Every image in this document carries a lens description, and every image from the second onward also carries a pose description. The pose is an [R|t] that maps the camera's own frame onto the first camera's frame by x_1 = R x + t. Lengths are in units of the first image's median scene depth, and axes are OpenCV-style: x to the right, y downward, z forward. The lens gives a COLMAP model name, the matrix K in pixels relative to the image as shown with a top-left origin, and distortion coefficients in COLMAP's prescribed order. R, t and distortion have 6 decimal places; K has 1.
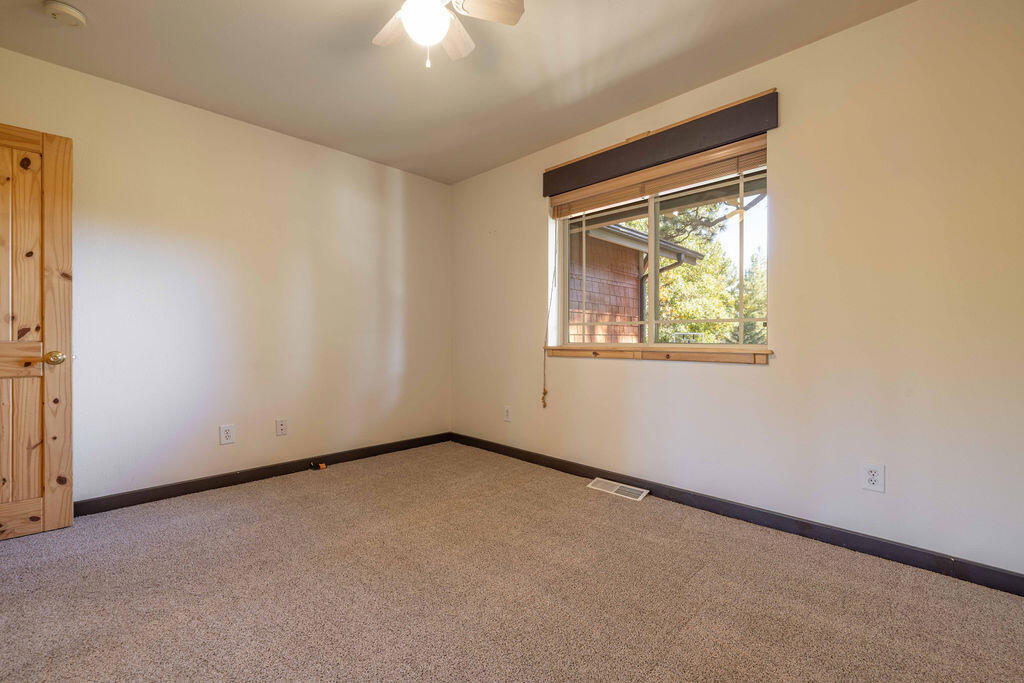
lens RADIAL K [[434.4, 0, 509.1], [0, 434.4, 339.9], [0, 0, 1]] dist [0.002900, -0.001397]
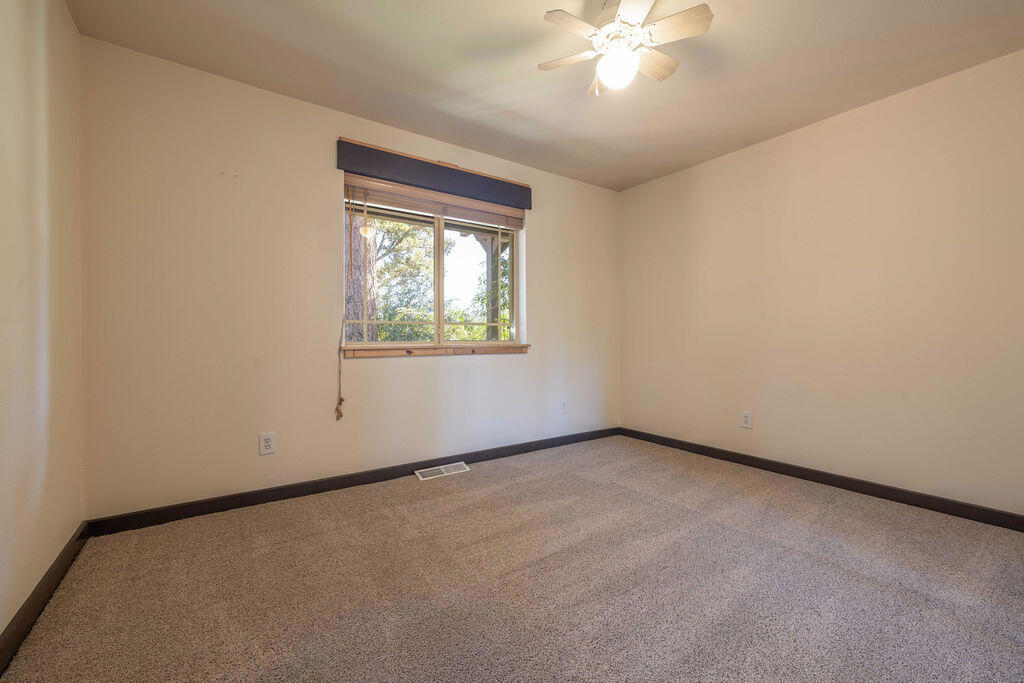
lens RADIAL K [[434.4, 0, 508.8], [0, 434.4, 339.5], [0, 0, 1]] dist [0.002900, -0.001397]
pose [[0.176613, -0.010517, 0.984224, -0.735069], [-0.000836, 0.999941, 0.010835, -0.008898], [-0.984280, -0.002737, 0.176594, 0.562061]]
